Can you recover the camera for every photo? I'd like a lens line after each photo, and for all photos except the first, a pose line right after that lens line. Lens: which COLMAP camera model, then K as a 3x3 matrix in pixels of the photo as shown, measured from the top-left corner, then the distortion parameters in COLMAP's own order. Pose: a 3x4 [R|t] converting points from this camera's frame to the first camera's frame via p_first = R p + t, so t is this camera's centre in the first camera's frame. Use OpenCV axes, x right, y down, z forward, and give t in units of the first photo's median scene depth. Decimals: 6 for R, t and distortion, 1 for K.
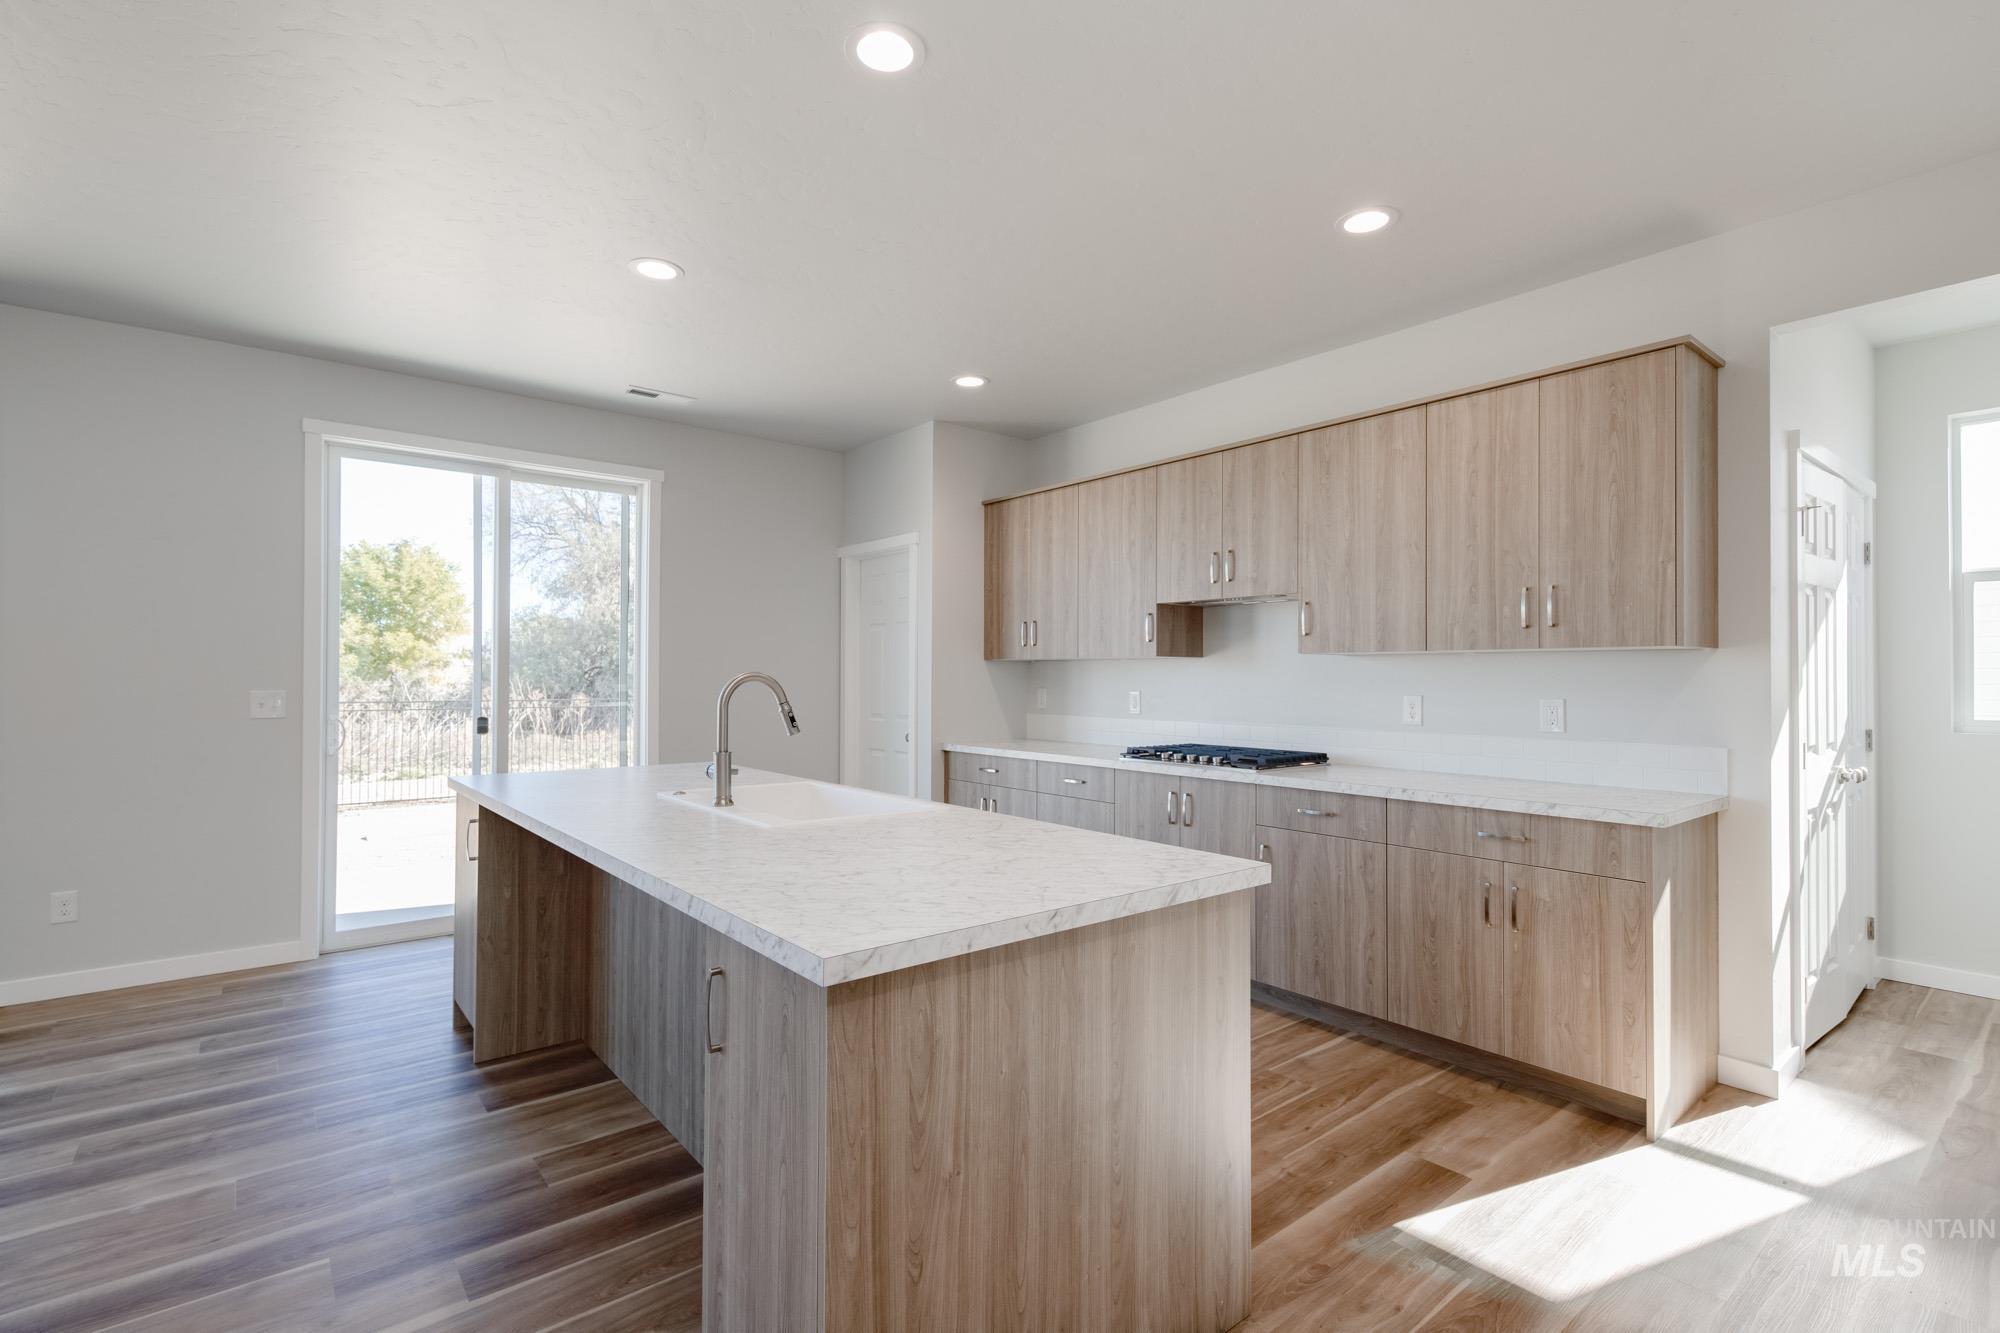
lens RADIAL K [[914.2, 0, 1007.7], [0, 914.2, 674.3], [0, 0, 1]] dist [0.012349, -0.003729]
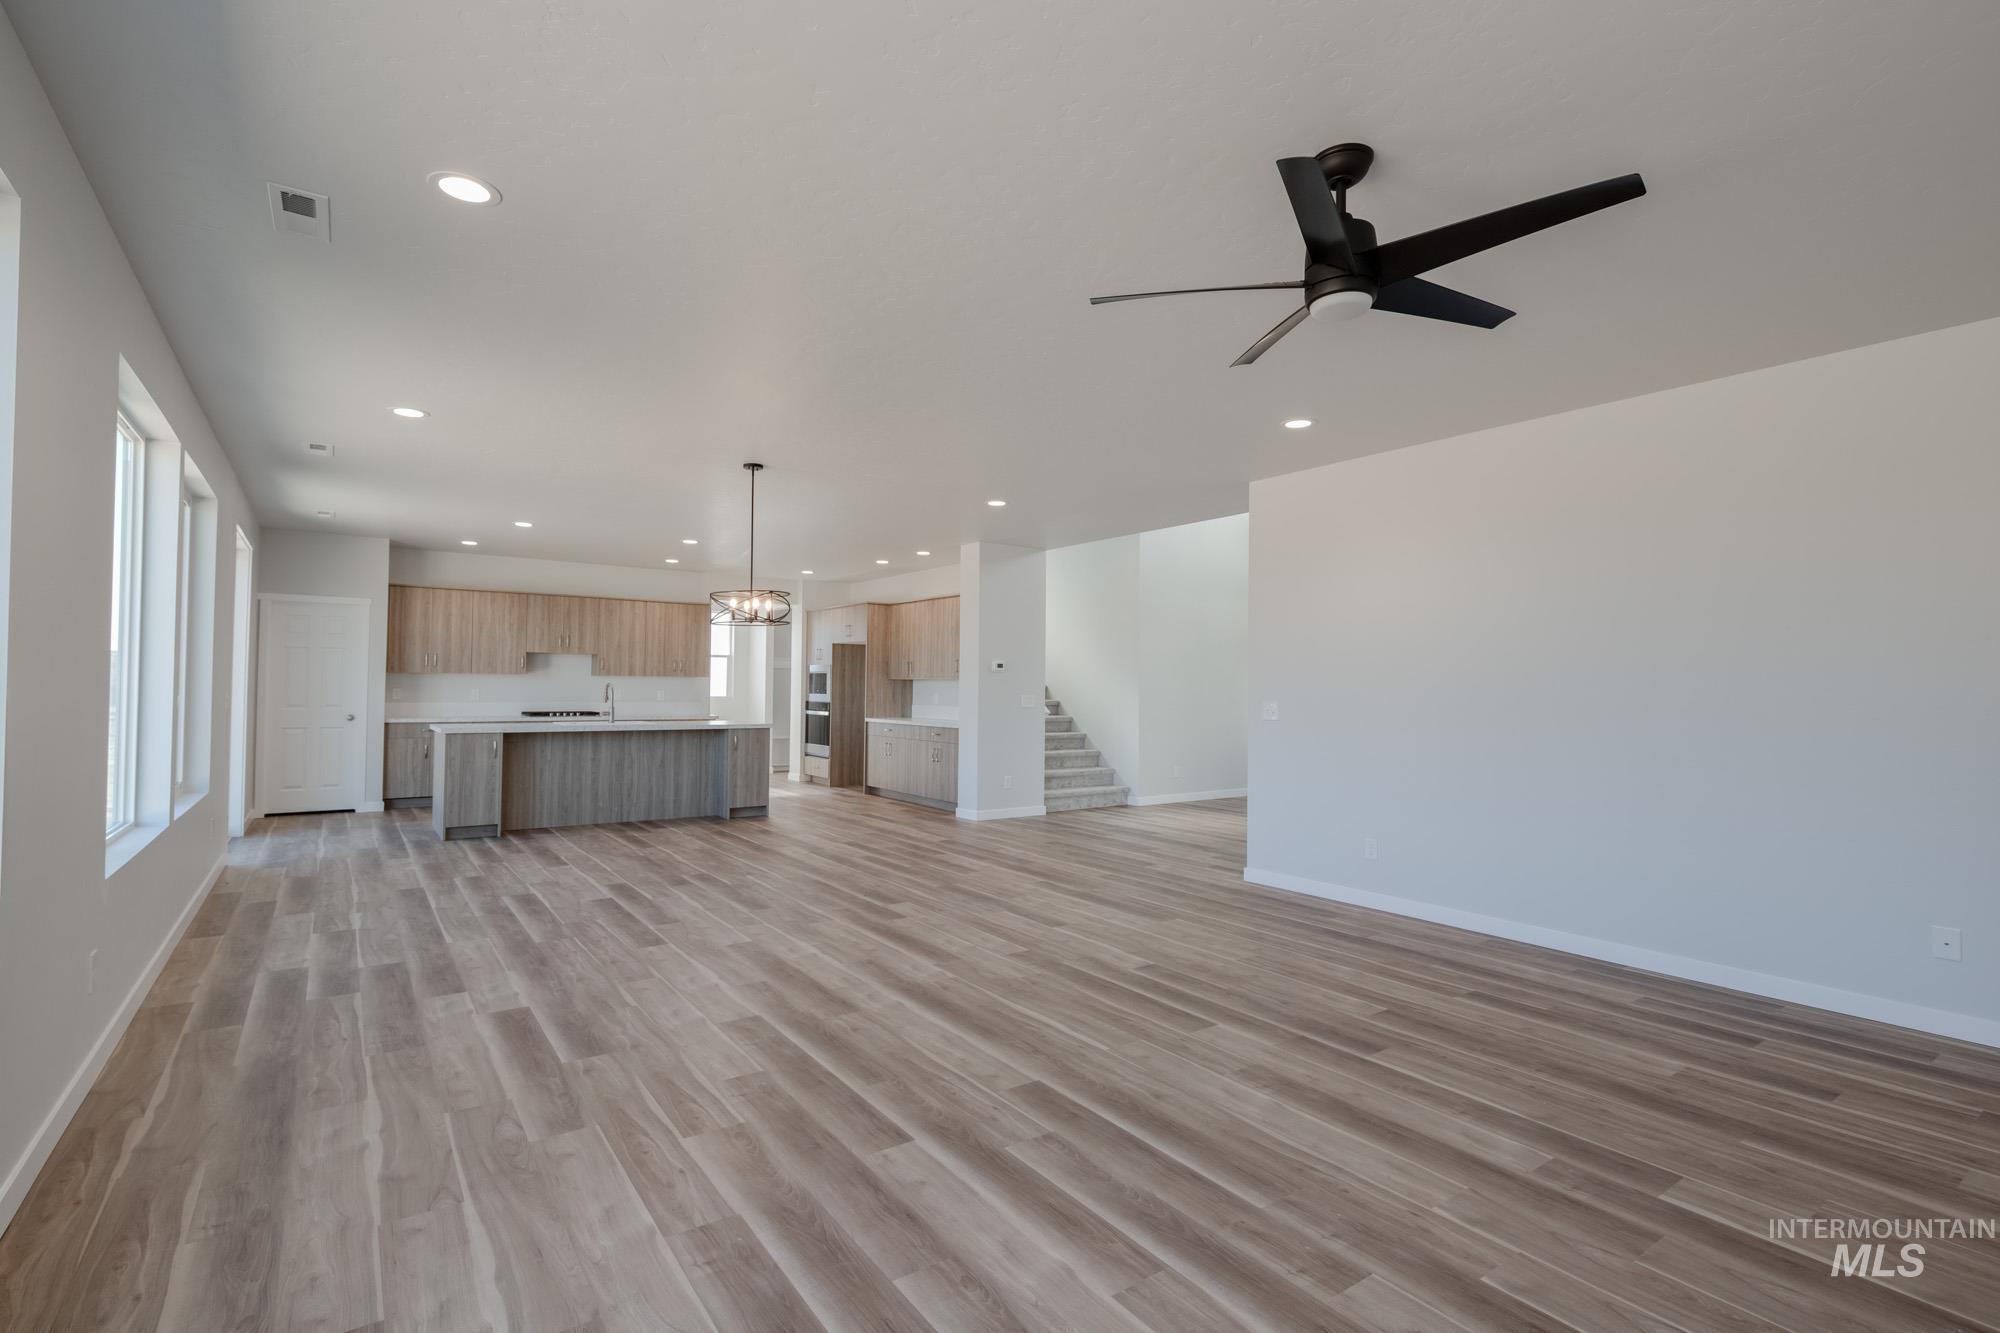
lens RADIAL K [[914.2, 0, 989.0], [0, 914.2, 660.3], [0, 0, 1]] dist [0.012349, -0.003729]
pose [[0.102483, 0.033439, 0.994173, -2.045165], [-0.008661, 0.999427, -0.032723, 0.011476], [-0.994697, -0.005257, 0.102714, -0.429685]]
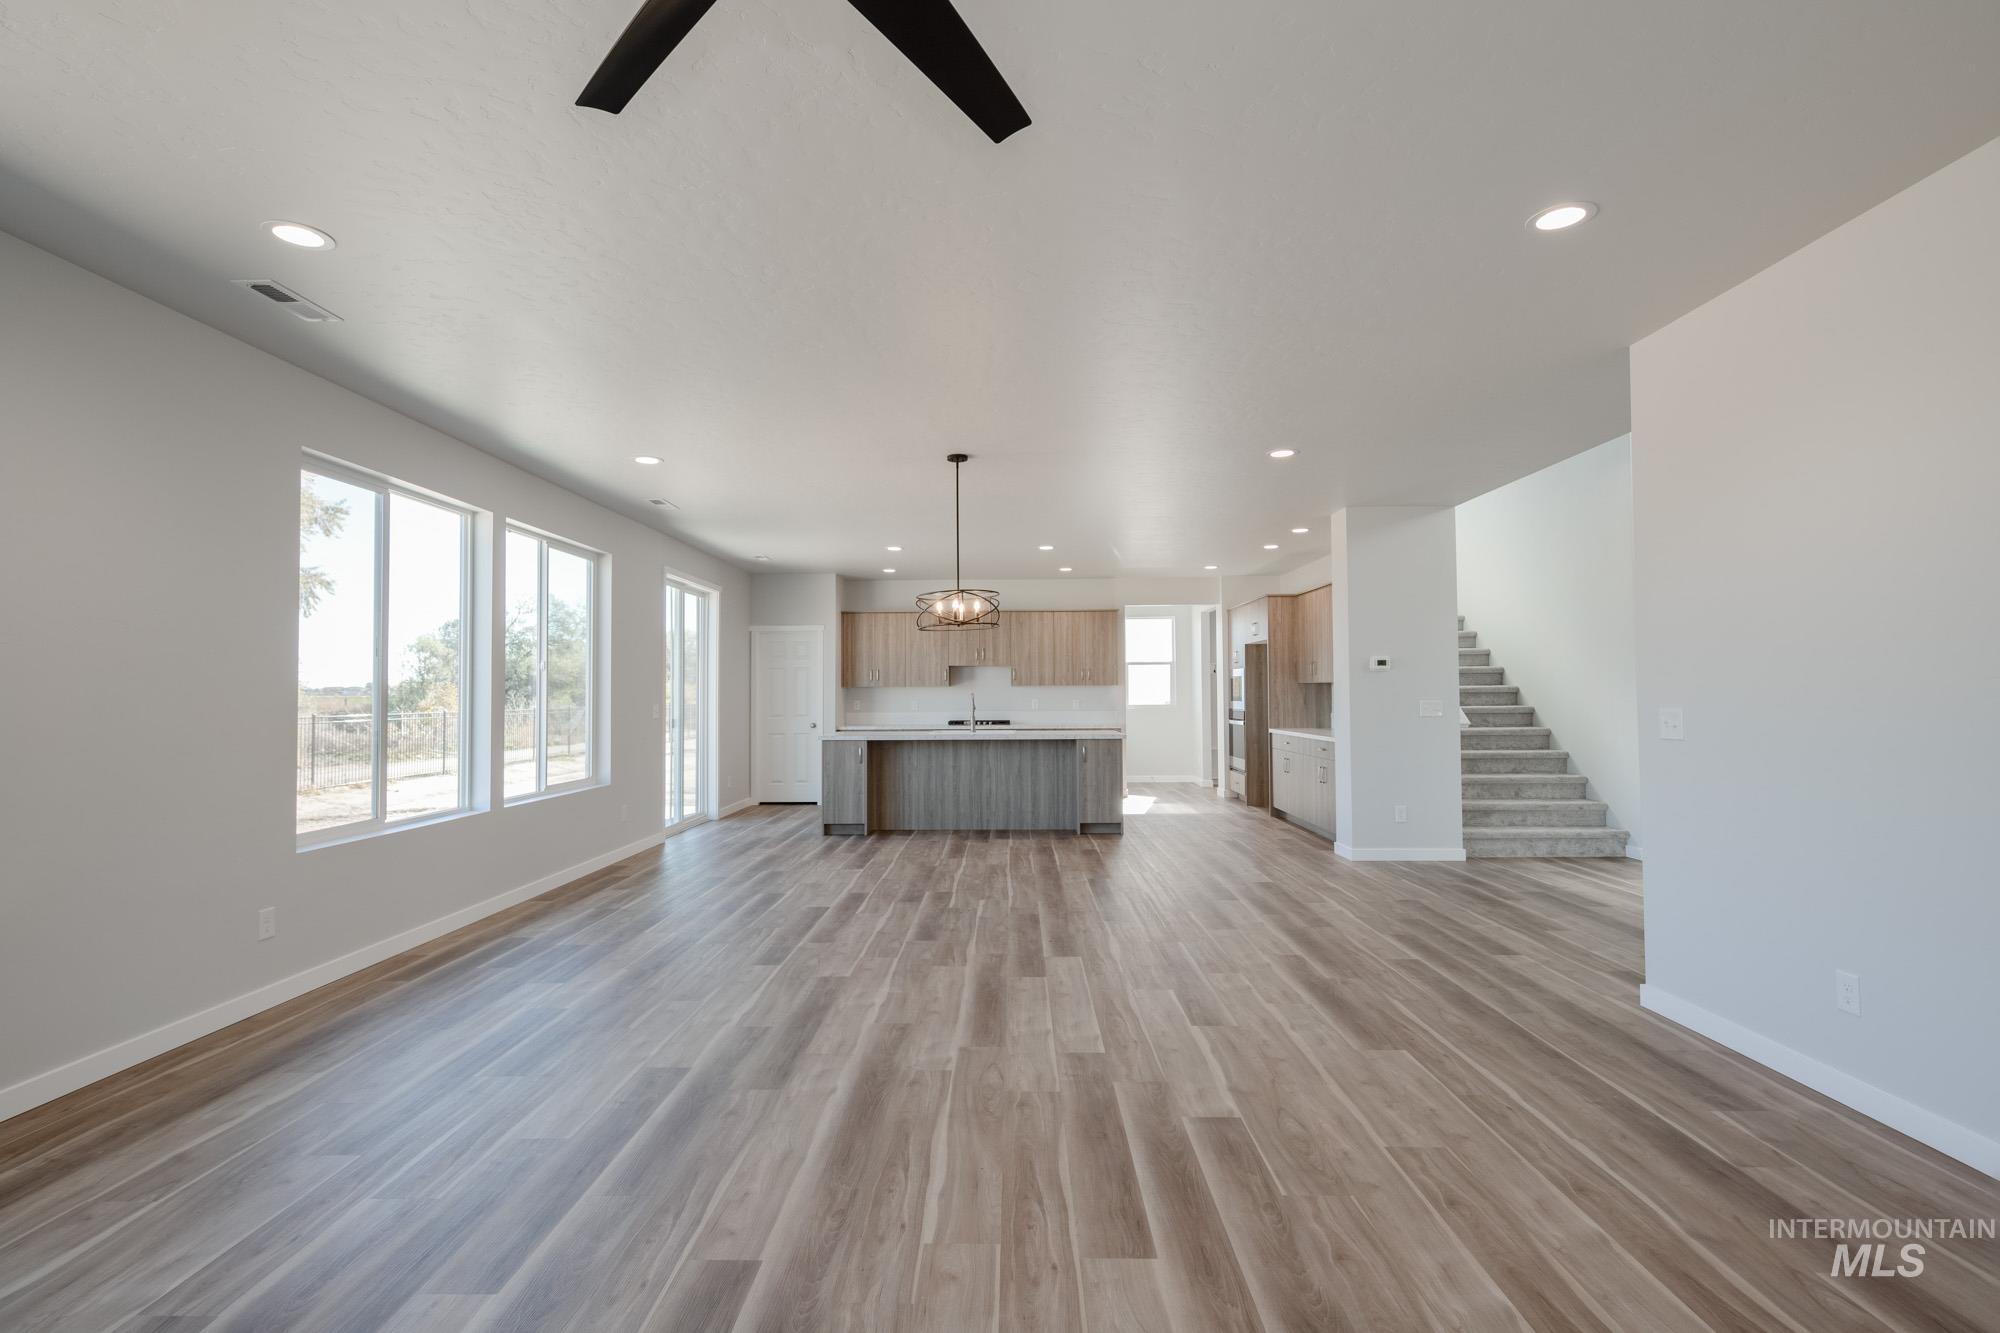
lens RADIAL K [[914.2, 0, 999.7], [0, 914.2, 659.7], [0, 0, 1]] dist [0.012349, -0.003729]
pose [[0.667661, 0.026190, 0.744005, -1.632806], [0.006366, 0.999144, -0.040884, 0.012055], [-0.744438, 0.032033, 0.666922, -0.813276]]
